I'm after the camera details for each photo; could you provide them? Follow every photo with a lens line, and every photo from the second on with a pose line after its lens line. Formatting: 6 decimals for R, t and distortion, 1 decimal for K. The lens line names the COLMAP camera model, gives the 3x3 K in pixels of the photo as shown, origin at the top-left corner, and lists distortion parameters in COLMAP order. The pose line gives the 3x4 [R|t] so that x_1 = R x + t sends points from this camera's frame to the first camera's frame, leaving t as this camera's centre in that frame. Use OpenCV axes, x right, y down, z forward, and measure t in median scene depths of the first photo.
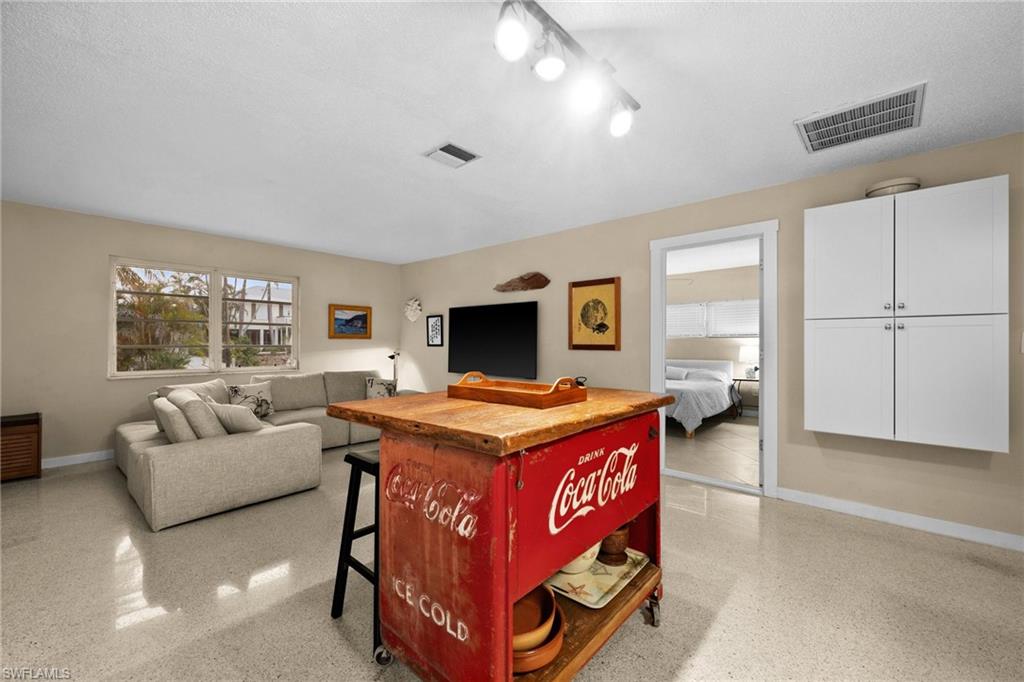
lens RADIAL K [[408.3, 0, 521.2], [0, 408.3, 343.1], [0, 0, 1]] dist [-0.001730, 0.000029]
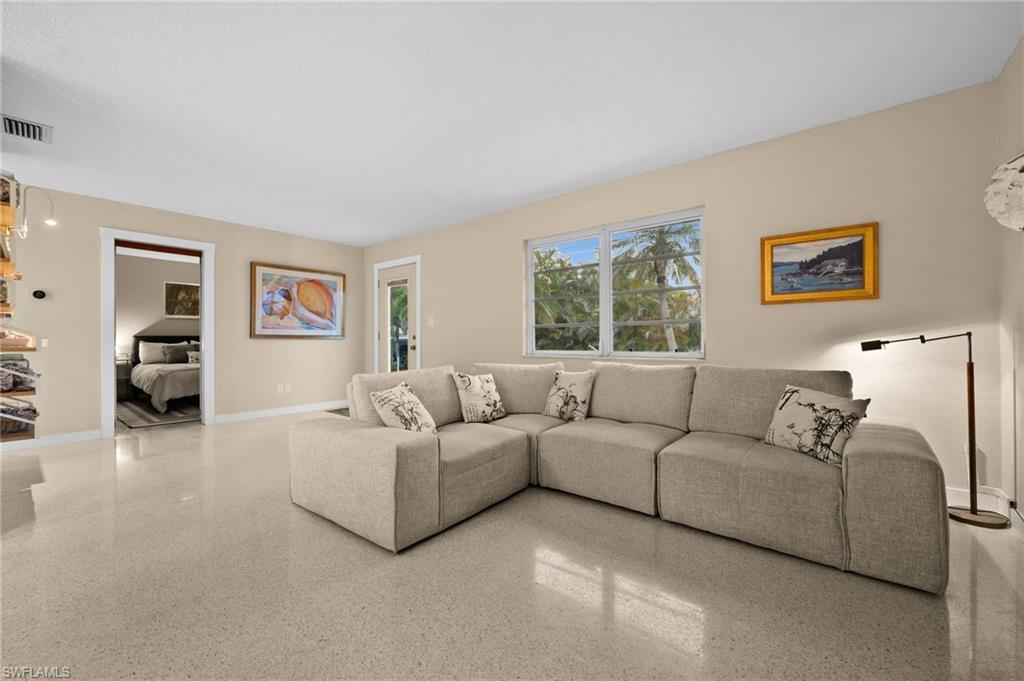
lens RADIAL K [[408.6, 0, 505.1], [0, 408.6, 336.1], [0, 0, 1]] dist [-0.001912, 0.000687]
pose [[0.030562, -0.014364, -0.999430, 0.052483], [0.000961, 0.999897, -0.014341, 0.049030], [0.999532, -0.000523, 0.030573, 0.876118]]
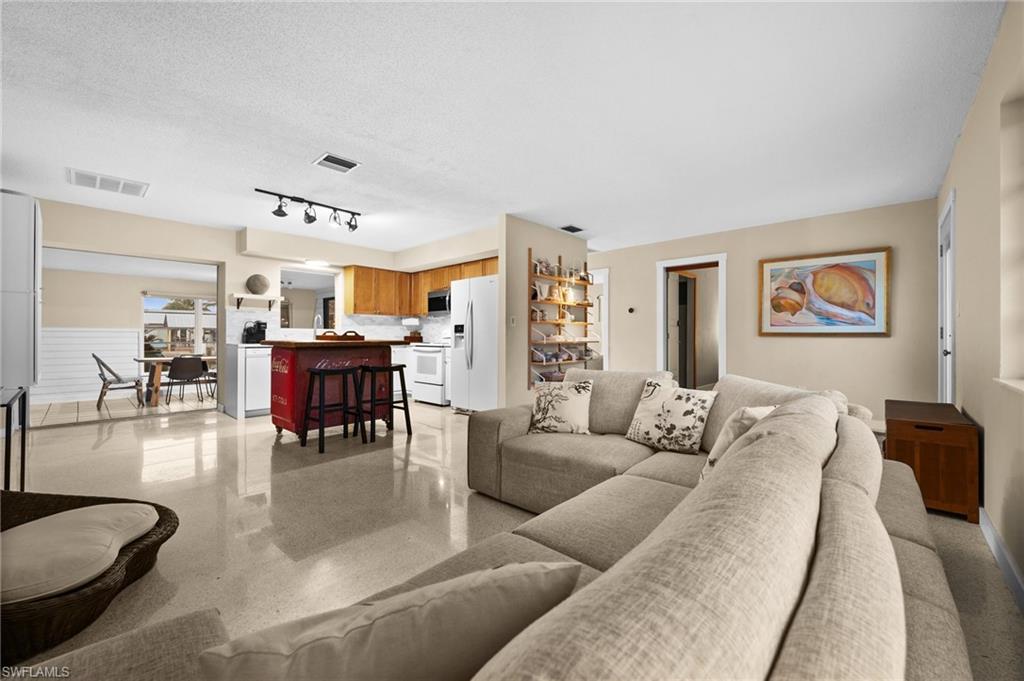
lens RADIAL K [[408.6, 0, 514.4], [0, 408.6, 336.0], [0, 0, 1]] dist [-0.001912, 0.000687]
pose [[-0.999739, -0.005540, 0.022174, -0.465237], [-0.005514, 0.999984, 0.001246, 0.039079], [-0.022180, 0.001123, -0.999753, 1.394694]]
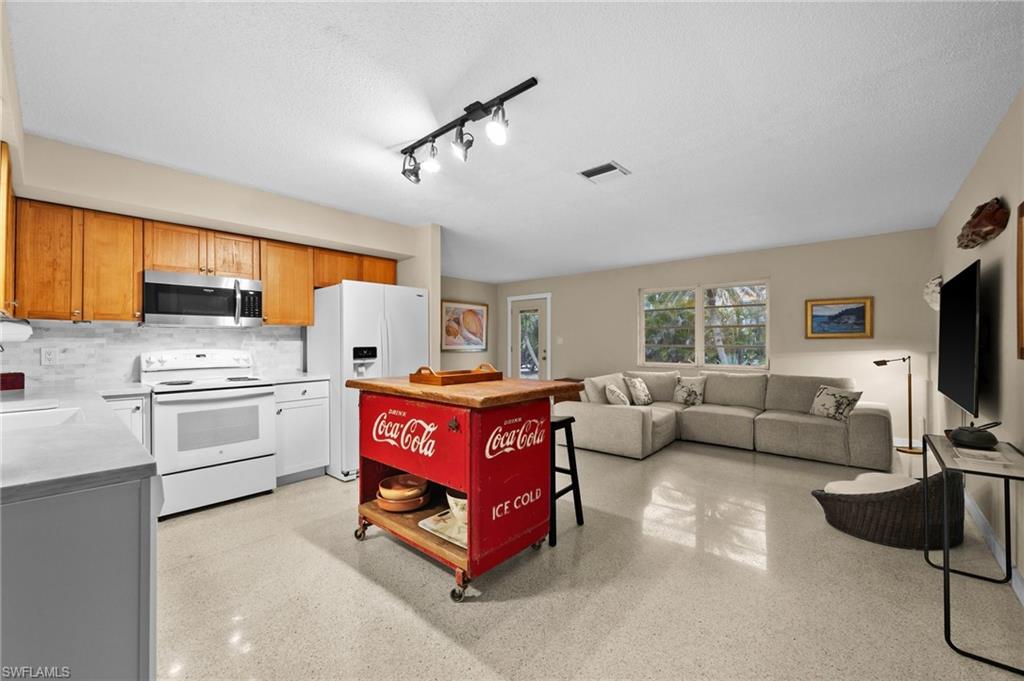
lens RADIAL K [[408.6, 0, 504.7], [0, 408.6, 344.0], [0, 0, 1]] dist [-0.001912, 0.000687]
pose [[-0.007196, 0.002168, -0.999972, 0.576532], [-0.001086, 0.999997, 0.002176, -0.000901], [0.999974, 0.001102, -0.007193, 0.460488]]
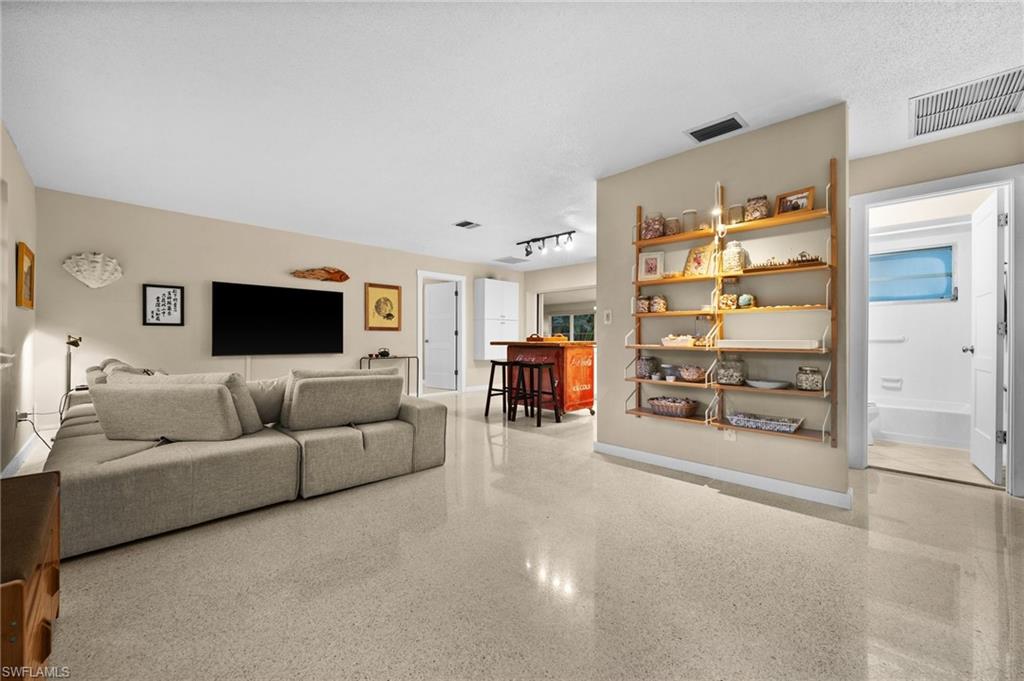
lens RADIAL K [[408.6, 0, 509.1], [0, 408.6, 336.7], [0, 0, 1]] dist [-0.001912, 0.000687]
pose [[0.075915, 0.000817, 0.997114, -1.283304], [-0.000941, 0.999999, -0.000748, 0.039869], [-0.997114, -0.000882, 0.075916, 0.414059]]
